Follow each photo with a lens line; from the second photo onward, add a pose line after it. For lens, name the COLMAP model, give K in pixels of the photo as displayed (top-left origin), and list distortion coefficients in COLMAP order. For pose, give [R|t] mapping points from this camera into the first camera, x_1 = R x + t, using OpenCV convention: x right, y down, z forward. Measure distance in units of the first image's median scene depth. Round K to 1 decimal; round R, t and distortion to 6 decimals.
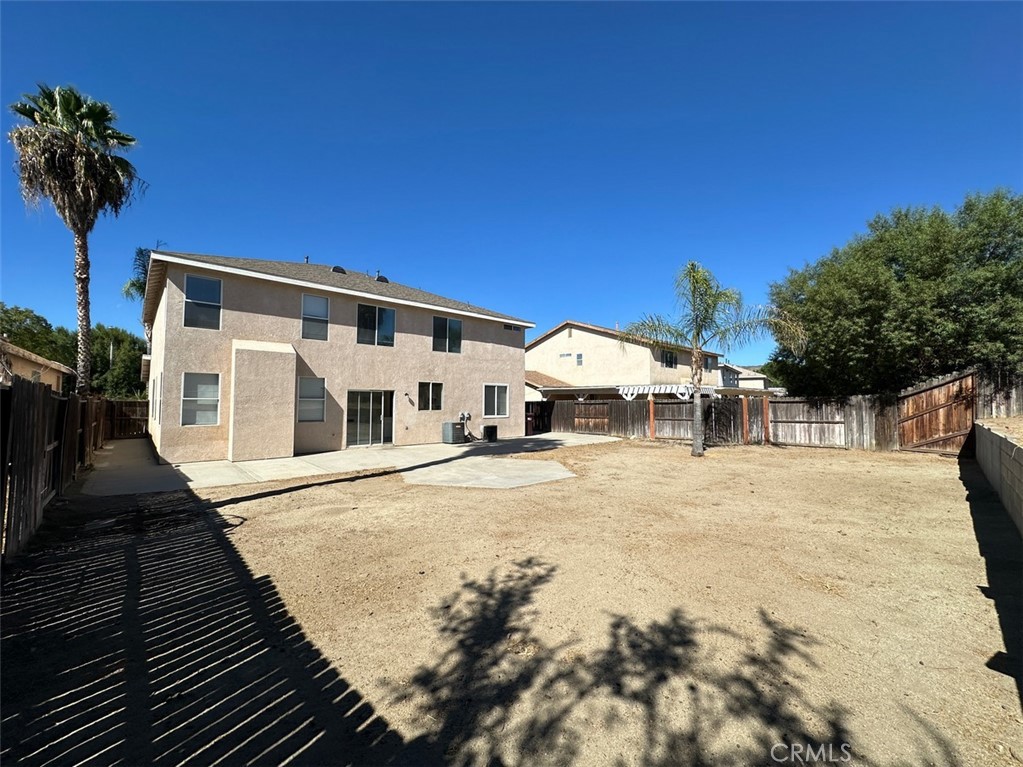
lens RADIAL K [[407.8, 0, 510.2], [0, 407.8, 384.9], [0, 0, 1]] dist [-0.003028, 0.000458]
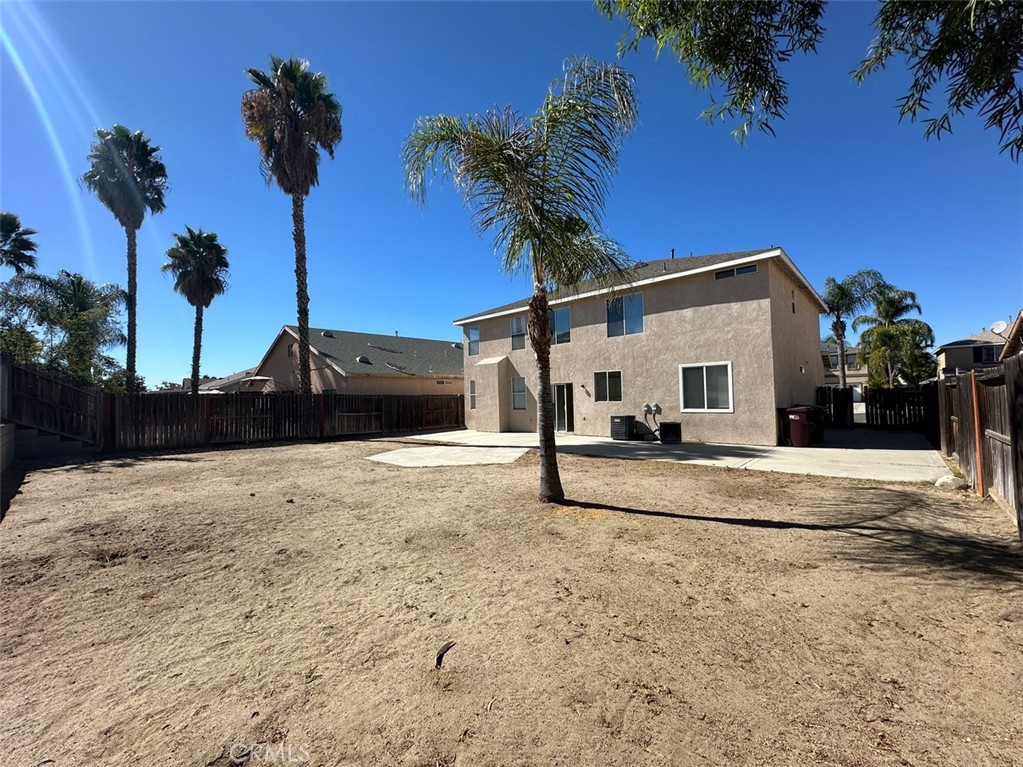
lens RADIAL K [[407.8, 0, 510.2], [0, 407.8, 384.9], [0, 0, 1]] dist [-0.003028, 0.000458]
pose [[0.070622, -0.033743, -0.996932, 0.709245], [0.064961, 0.997462, -0.029159, 0.036398], [0.995386, -0.062702, 0.072635, 0.696790]]
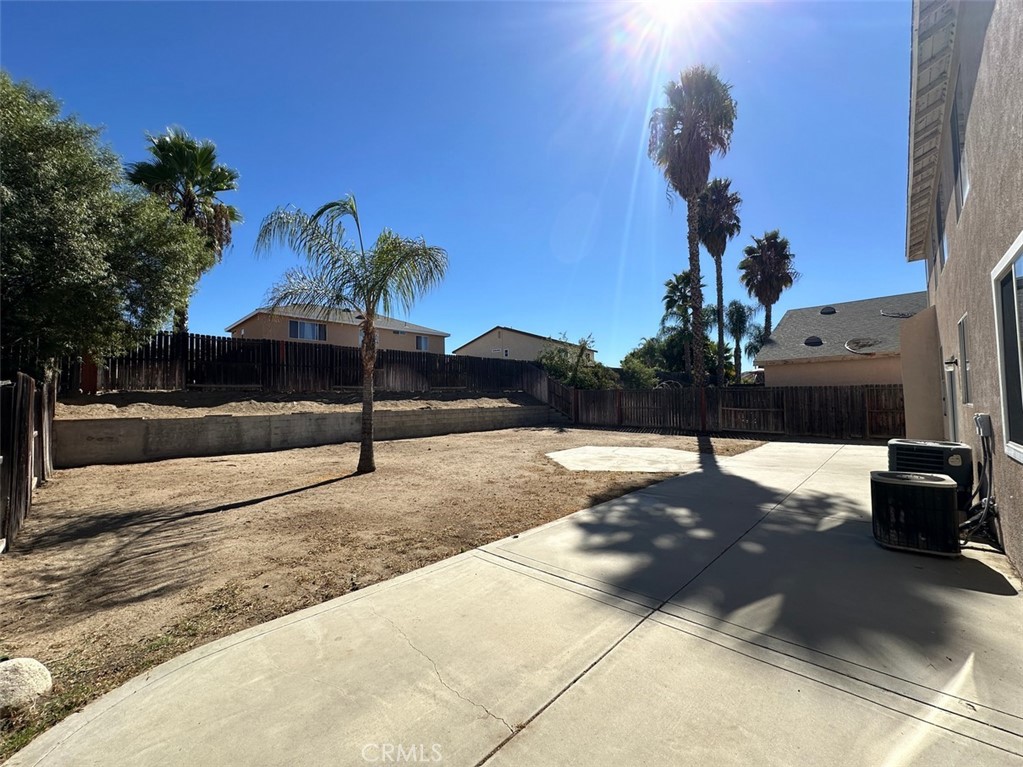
lens RADIAL K [[407.8, 0, 510.2], [0, 407.8, 384.9], [0, 0, 1]] dist [-0.003028, 0.000458]
pose [[-0.998387, 0.013290, -0.055200, 0.192863], [0.017795, 0.996479, -0.081936, 0.065961], [0.053916, -0.082786, -0.995108, 1.284583]]
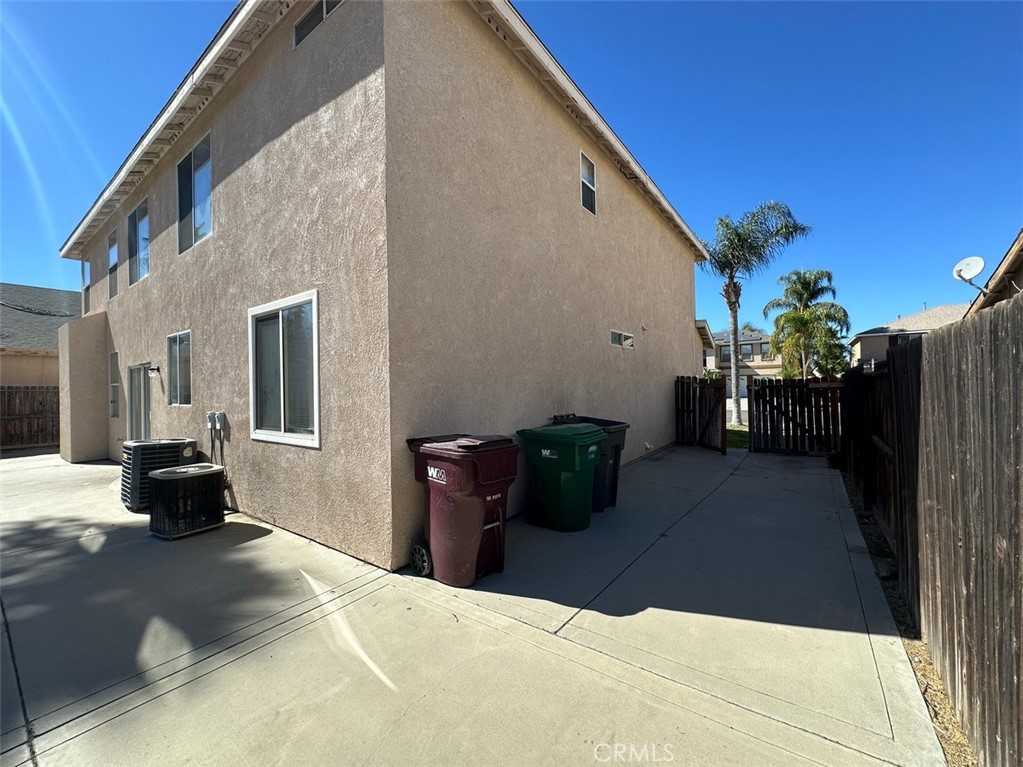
lens RADIAL K [[407.8, 0, 510.2], [0, 407.8, 384.9], [0, 0, 1]] dist [-0.003028, 0.000458]
pose [[0.187743, -0.012008, -0.982145, 0.254776], [0.060329, 0.998178, -0.000672, 0.061083], [0.980364, -0.059125, 0.188126, 1.219228]]
